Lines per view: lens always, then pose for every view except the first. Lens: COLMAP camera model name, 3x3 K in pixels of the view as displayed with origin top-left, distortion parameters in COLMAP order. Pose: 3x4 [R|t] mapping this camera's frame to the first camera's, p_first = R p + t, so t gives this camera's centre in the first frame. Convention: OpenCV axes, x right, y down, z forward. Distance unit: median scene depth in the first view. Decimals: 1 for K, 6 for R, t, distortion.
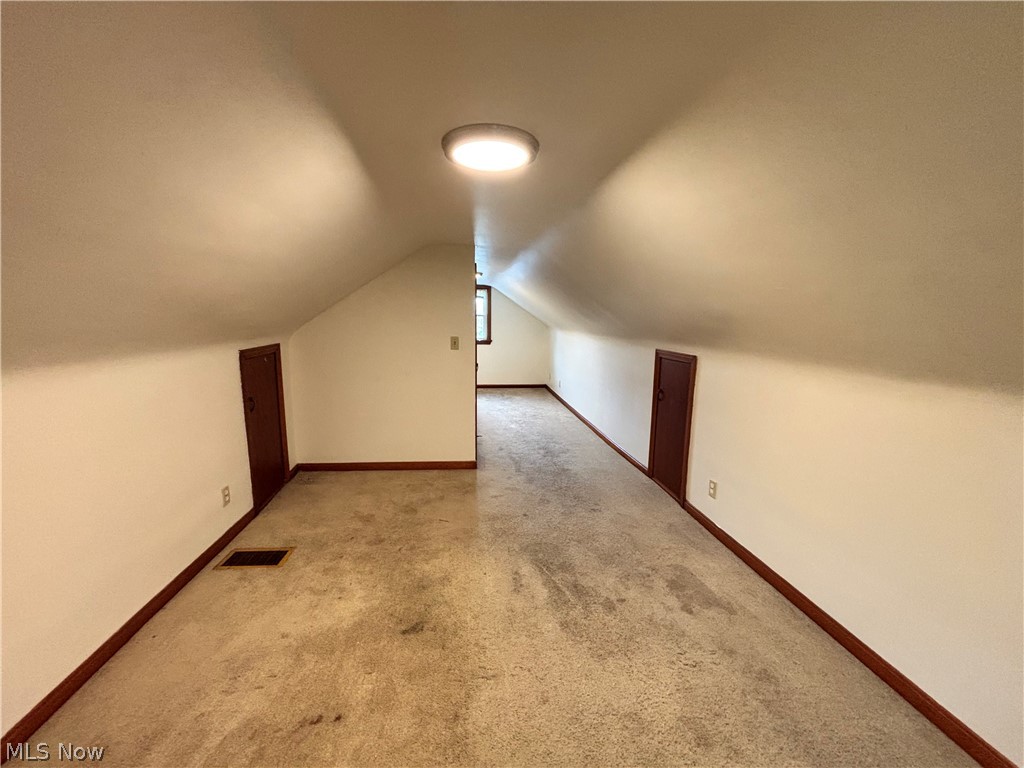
lens RADIAL K [[416.8, 0, 510.2], [0, 416.8, 386.2], [0, 0, 1]] dist [0.008981, 0.000494]
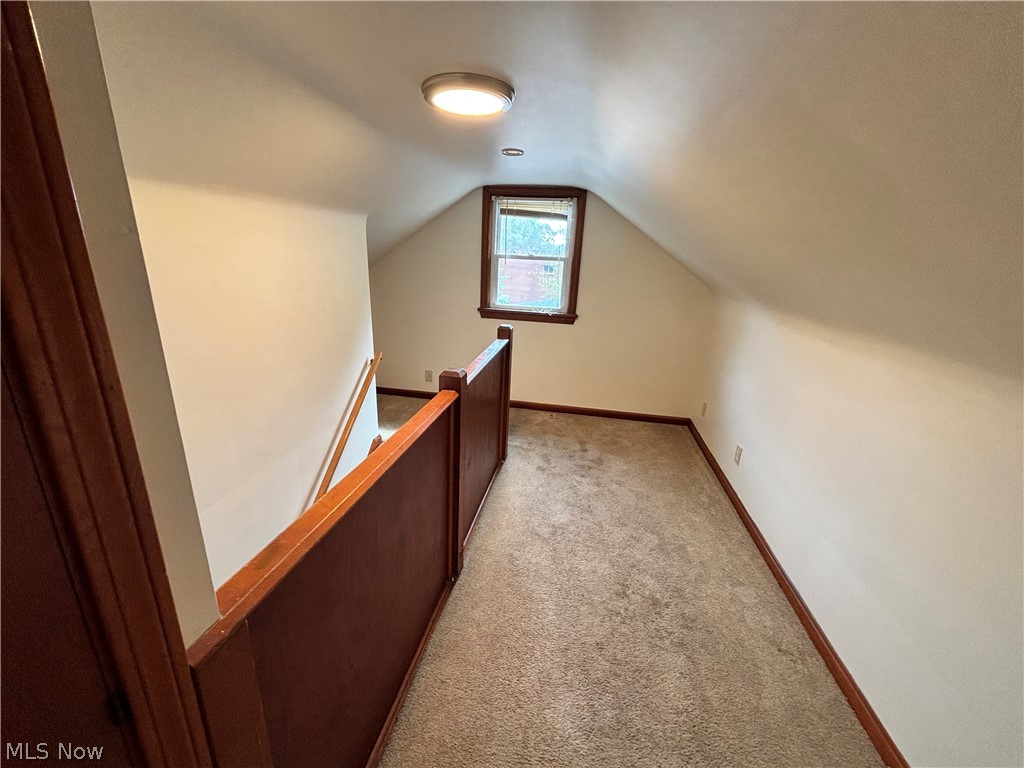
lens RADIAL K [[416.8, 0, 510.2], [0, 416.8, 386.2], [0, 0, 1]] dist [0.008981, 0.000494]
pose [[0.958815, 0.109118, -0.262235, 0.013635], [-0.074280, 0.987460, 0.139301, -0.093048], [0.274147, -0.114085, 0.954897, 0.540591]]
